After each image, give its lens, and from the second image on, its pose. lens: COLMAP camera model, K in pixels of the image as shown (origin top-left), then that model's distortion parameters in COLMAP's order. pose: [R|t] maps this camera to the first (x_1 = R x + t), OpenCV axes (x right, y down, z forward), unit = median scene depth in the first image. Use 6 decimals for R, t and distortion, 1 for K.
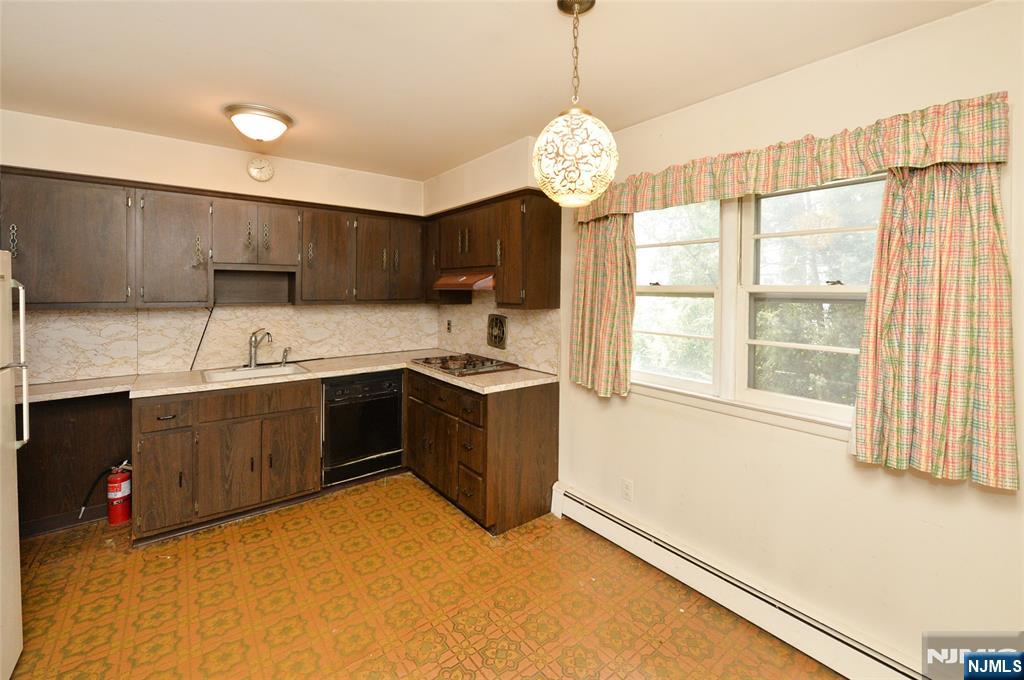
lens RADIAL K [[430.6, 0, 485.7], [0, 430.6, 288.1], [0, 0, 1]] dist [-0.007798, -0.000313]
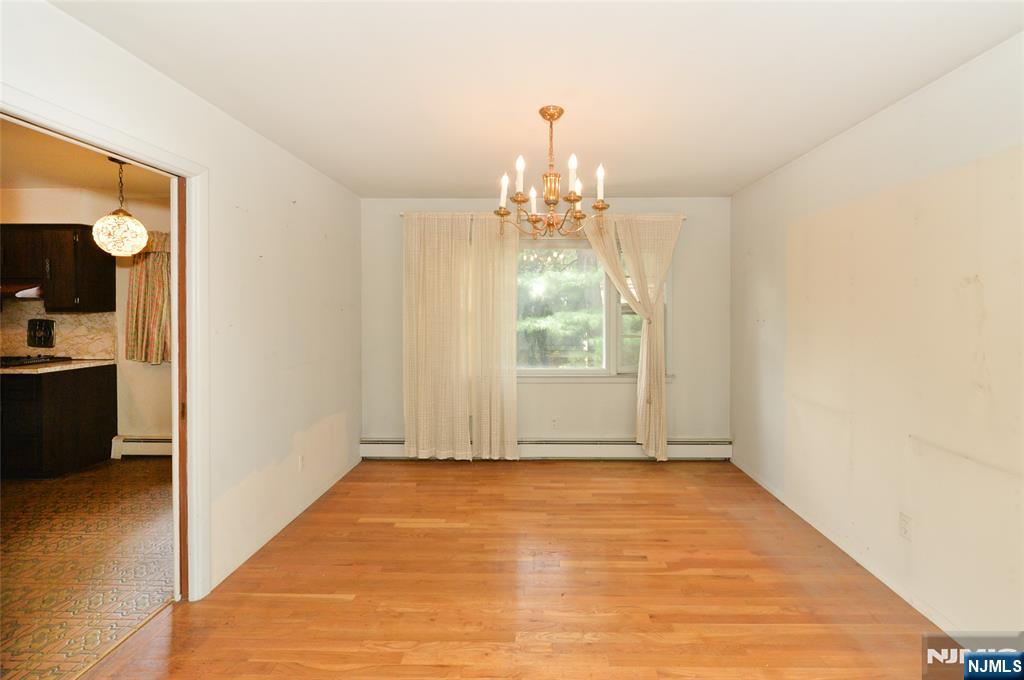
lens RADIAL K [[415.9, 0, 550.3], [0, 415.9, 313.6], [0, 0, 1]] dist [-0.005988, 0.000590]
pose [[0.561164, -0.019741, 0.827469, -0.161522], [0.001755, 0.999742, 0.022661, 0.028794], [-0.827702, -0.011264, 0.561054, -1.017081]]
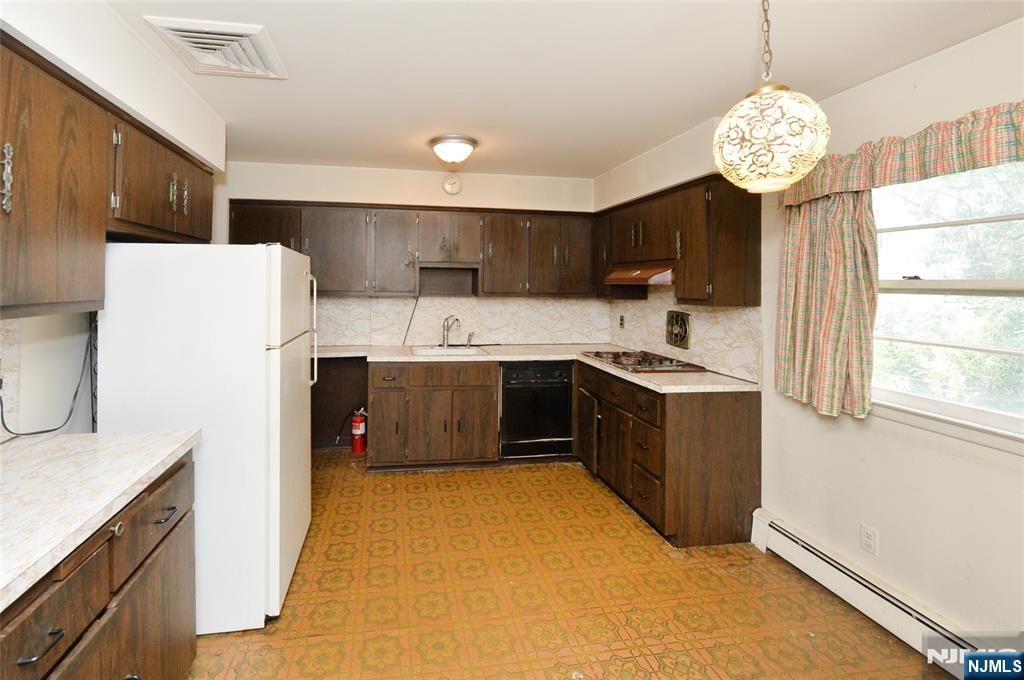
lens RADIAL K [[415.9, 0, 432.6], [0, 415.9, 272.0], [0, 0, 1]] dist [-0.005988, 0.000590]
pose [[0.870951, -0.007854, -0.491306, 0.008249], [-0.006239, 0.999615, -0.027039, 0.005345], [0.491329, 0.026614, 0.870567, -0.059981]]
